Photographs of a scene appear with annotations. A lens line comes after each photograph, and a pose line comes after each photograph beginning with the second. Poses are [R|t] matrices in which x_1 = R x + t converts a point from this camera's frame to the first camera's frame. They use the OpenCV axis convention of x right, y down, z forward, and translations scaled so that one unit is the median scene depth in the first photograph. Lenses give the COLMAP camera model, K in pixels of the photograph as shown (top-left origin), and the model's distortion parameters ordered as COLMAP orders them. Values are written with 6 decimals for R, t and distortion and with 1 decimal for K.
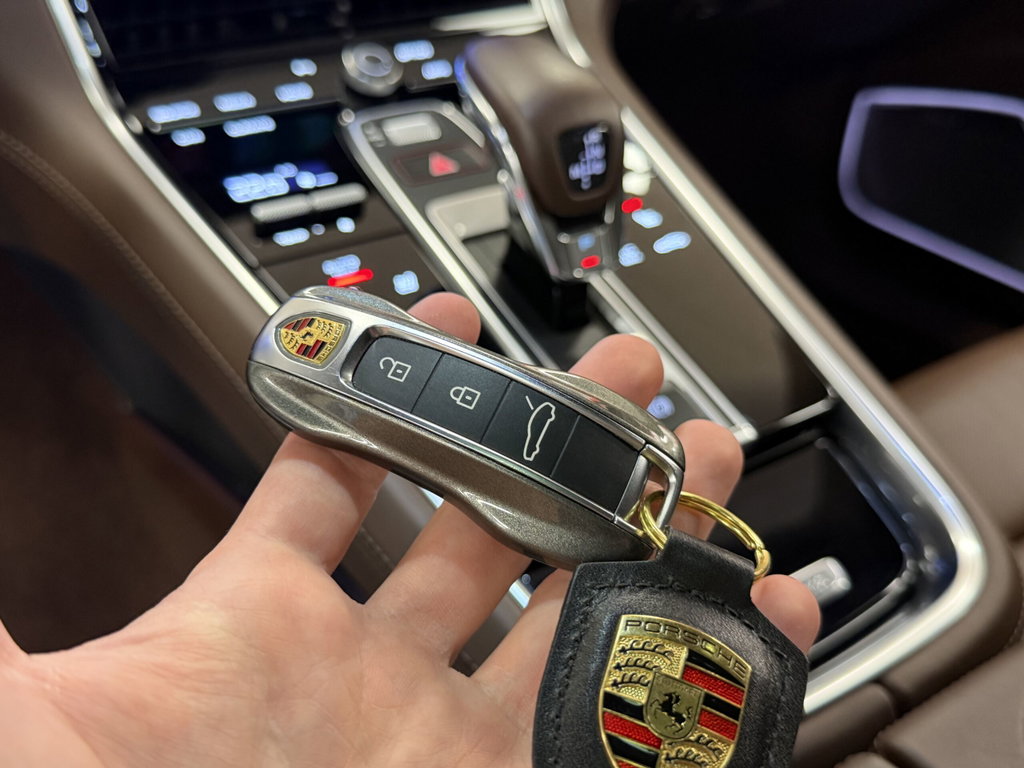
lens RADIAL K [[1003.8, 0, 515.9], [0, 1003.8, 400.0], [0, 0, 1]] dist [0.156989, -0.315430]
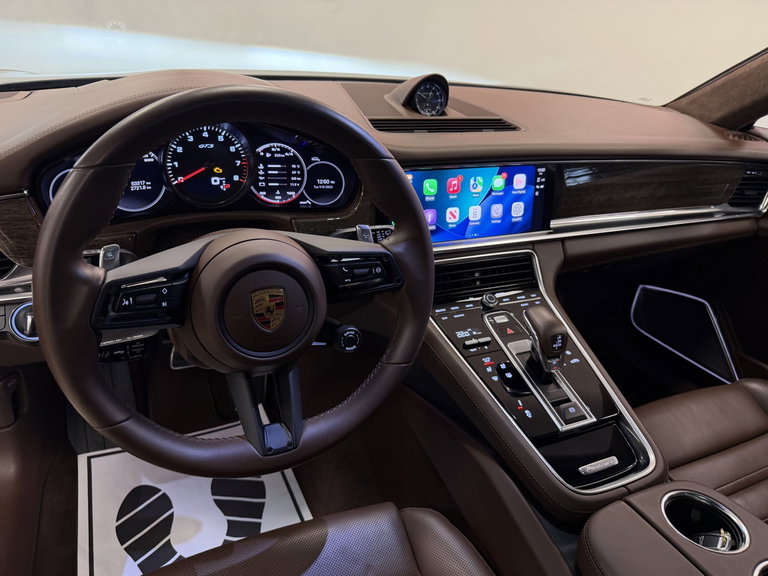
lens RADIAL K [[570.6, 0, 384.0], [0, 570.6, 288.0], [0, 0, 1]] dist [-0.001162, -0.001204]
pose [[0.988037, 0.105828, -0.112174, -0.323107], [-0.121129, 0.982749, -0.139760, -0.048415], [0.095449, 0.151675, 0.983811, -1.116129]]
